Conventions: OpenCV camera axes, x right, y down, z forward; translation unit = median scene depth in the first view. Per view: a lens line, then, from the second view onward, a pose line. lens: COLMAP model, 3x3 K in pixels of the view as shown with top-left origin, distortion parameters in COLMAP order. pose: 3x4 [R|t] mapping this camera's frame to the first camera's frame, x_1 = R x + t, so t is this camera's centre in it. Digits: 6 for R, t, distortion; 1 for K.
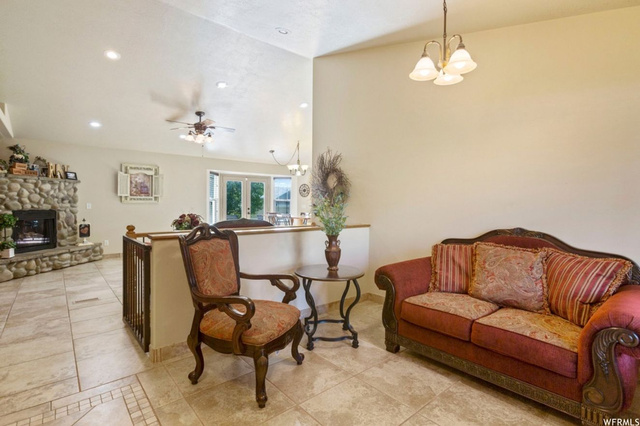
lens RADIAL K [[314.6, 0, 317.3], [0, 314.6, 202.7], [0, 0, 1]] dist [-0.002359, 0.000174]
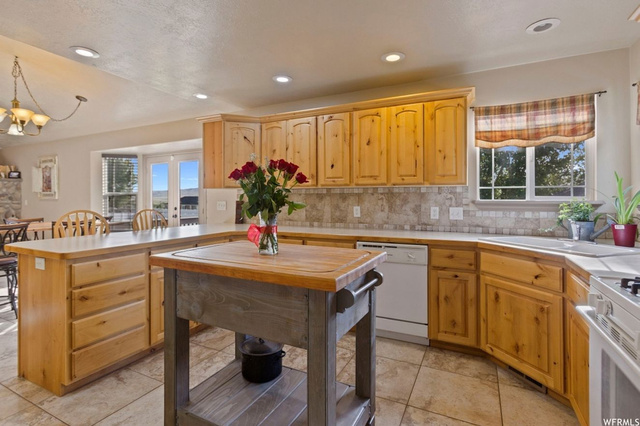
lens RADIAL K [[314.6, 0, 317.3], [0, 314.6, 202.7], [0, 0, 1]] dist [-0.002359, 0.000174]
pose [[0.394054, 0.006639, -0.919063, 0.658601], [0.003646, 0.999955, 0.008787, 0.006345], [0.919080, -0.006814, 0.394012, 1.569347]]
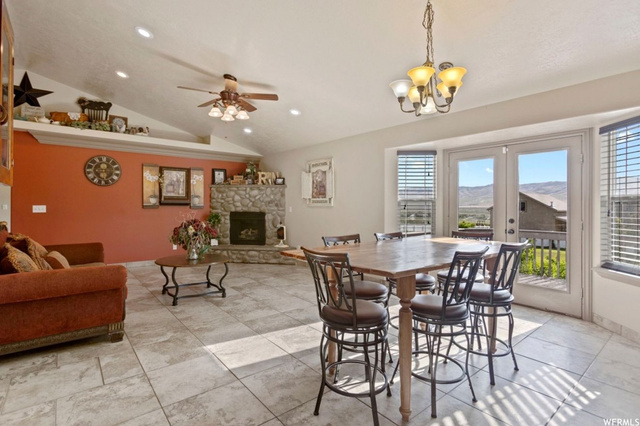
lens RADIAL K [[314.6, 0, 317.3], [0, 314.6, 202.7], [0, 0, 1]] dist [-0.002359, 0.000174]
pose [[-0.016845, -0.009332, -0.999815, 0.305085], [0.000003, 0.999956, -0.009333, -0.001070], [0.999858, -0.000160, -0.016844, 1.168659]]
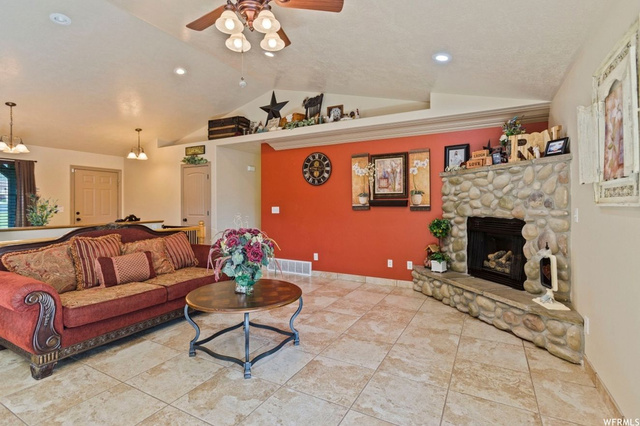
lens RADIAL K [[314.6, 0, 317.3], [0, 314.6, 202.7], [0, 0, 1]] dist [-0.002359, 0.000174]
pose [[-0.932386, -0.001145, -0.361463, -0.300881], [0.004128, 0.999896, -0.013815, -0.000233], [0.361441, -0.014374, -0.932284, 1.322546]]
